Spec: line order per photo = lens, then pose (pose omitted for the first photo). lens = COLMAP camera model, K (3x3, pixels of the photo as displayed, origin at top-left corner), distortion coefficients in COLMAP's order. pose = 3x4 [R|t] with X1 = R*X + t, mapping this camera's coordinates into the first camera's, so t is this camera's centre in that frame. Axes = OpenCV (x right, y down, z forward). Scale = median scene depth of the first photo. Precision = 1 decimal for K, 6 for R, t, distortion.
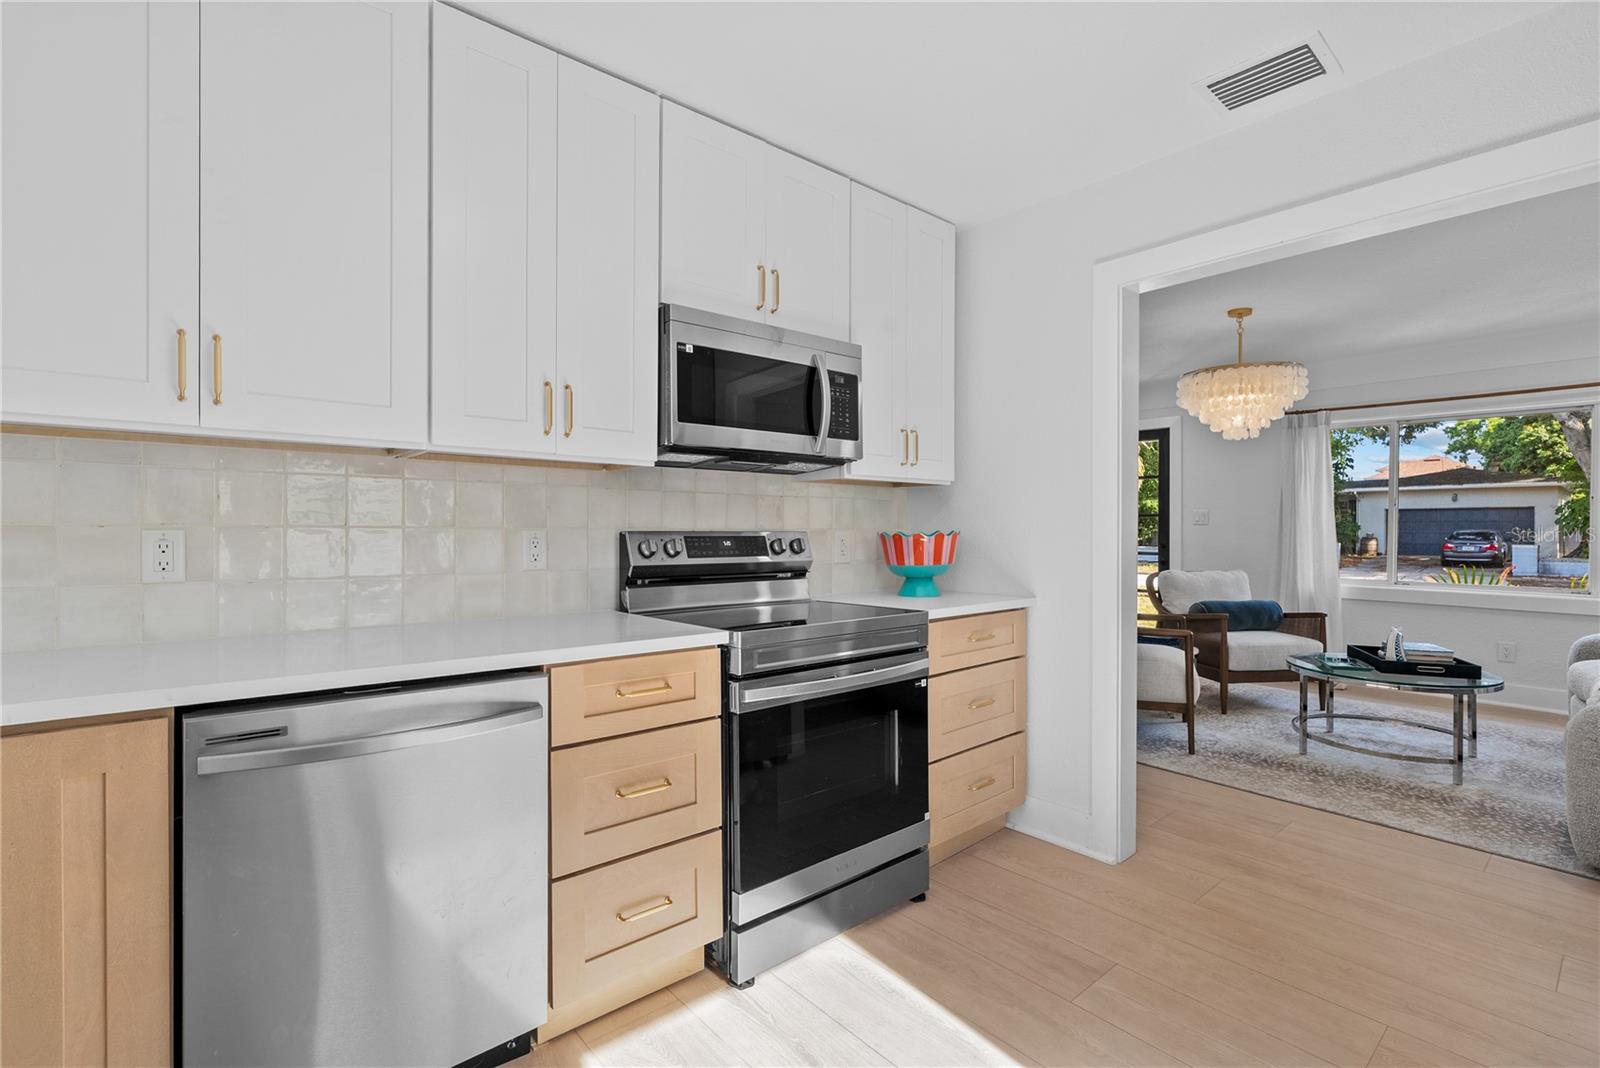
lens RADIAL K [[739.0, 0, 799.7], [0, 739.0, 530.7], [0, 0, 1]] dist [0.000399, -0.000235]
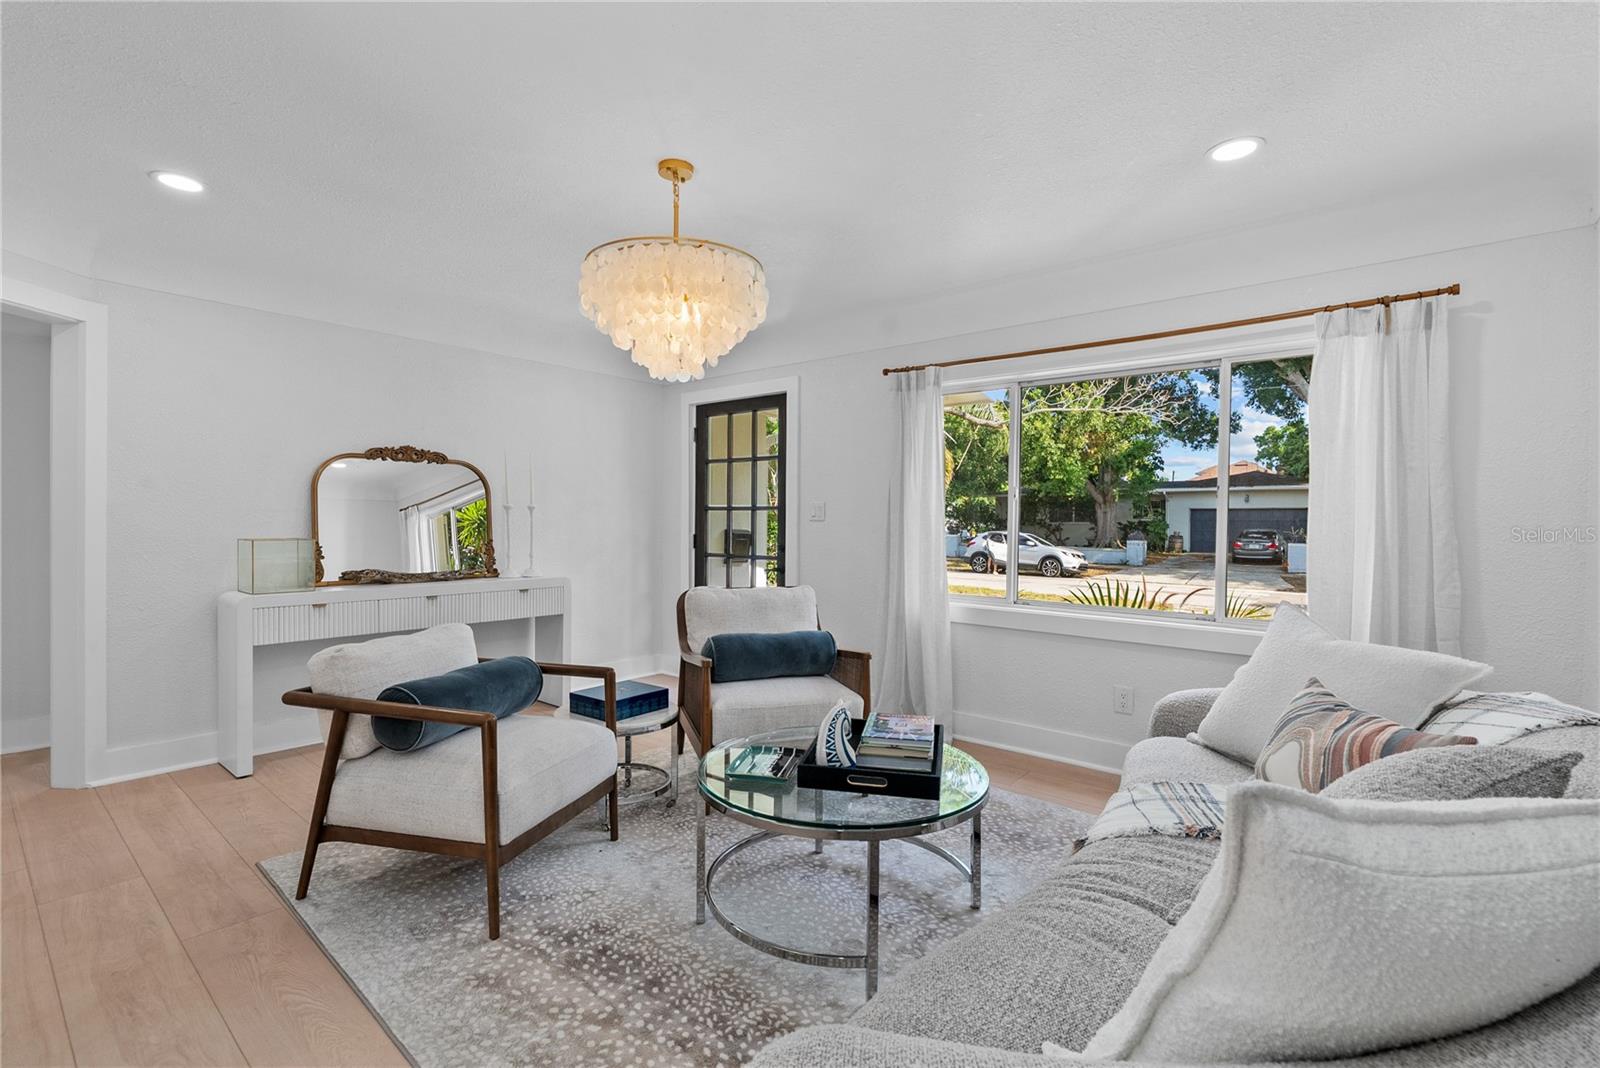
lens RADIAL K [[739.0, 0, 799.5], [0, 739.0, 532.7], [0, 0, 1]] dist [0.000399, -0.000235]
pose [[0.987017, 0.005966, 0.160508, 0.089356], [-0.007527, 0.999930, 0.009115, -0.000750], [-0.160442, -0.010205, 0.986993, 0.057407]]
